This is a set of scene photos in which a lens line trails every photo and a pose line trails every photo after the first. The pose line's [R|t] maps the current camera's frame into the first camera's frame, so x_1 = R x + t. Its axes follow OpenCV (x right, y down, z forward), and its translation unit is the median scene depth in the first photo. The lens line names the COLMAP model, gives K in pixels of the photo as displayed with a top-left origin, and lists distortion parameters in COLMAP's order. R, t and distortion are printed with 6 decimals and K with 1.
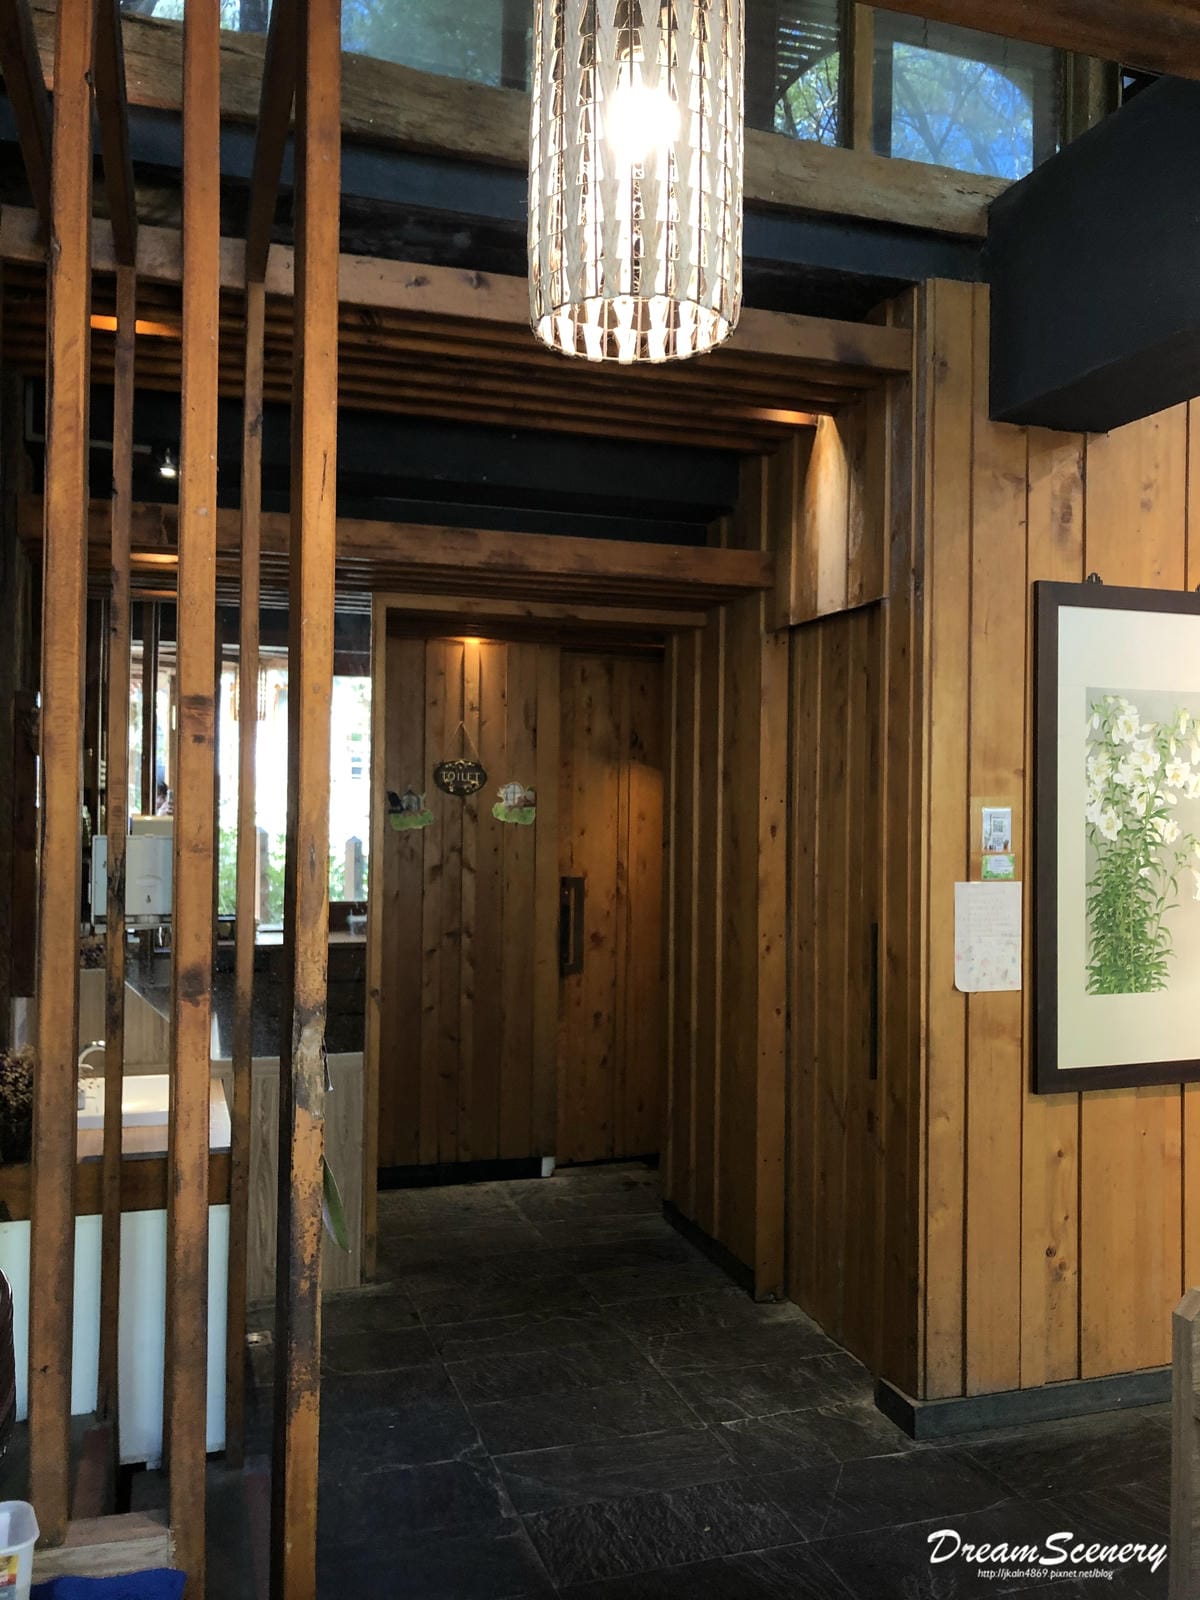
lens RADIAL K [[1313.3, 0, 600.8], [0, 1313.3, 799.4], [0, 0, 1]] dist [-0.023066, 0.039349]
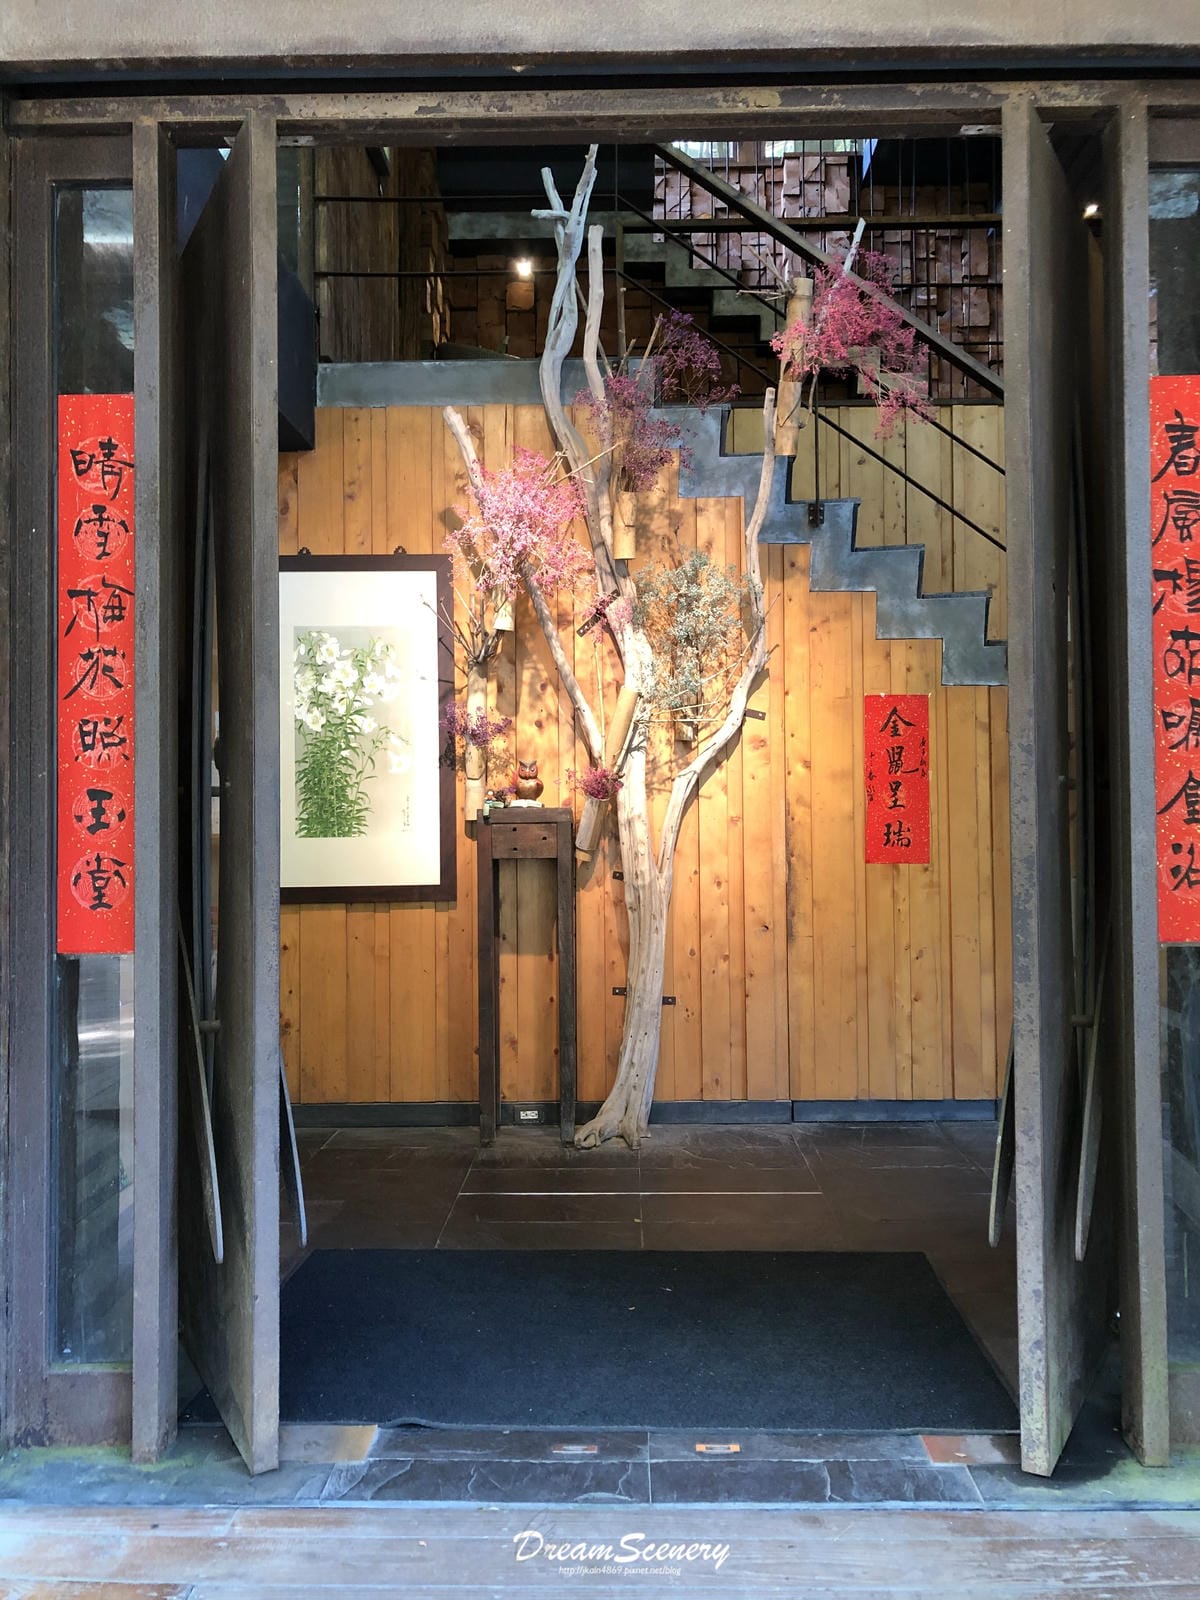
lens RADIAL K [[1313.3, 0, 607.2], [0, 1313.3, 799.6], [0, 0, 1]] dist [-0.023066, 0.039349]
pose [[0.949085, -0.018970, -0.314448, 1.137467], [0.017694, 0.999820, -0.006911, 0.121093], [0.314522, 0.000996, 0.949250, -0.269084]]
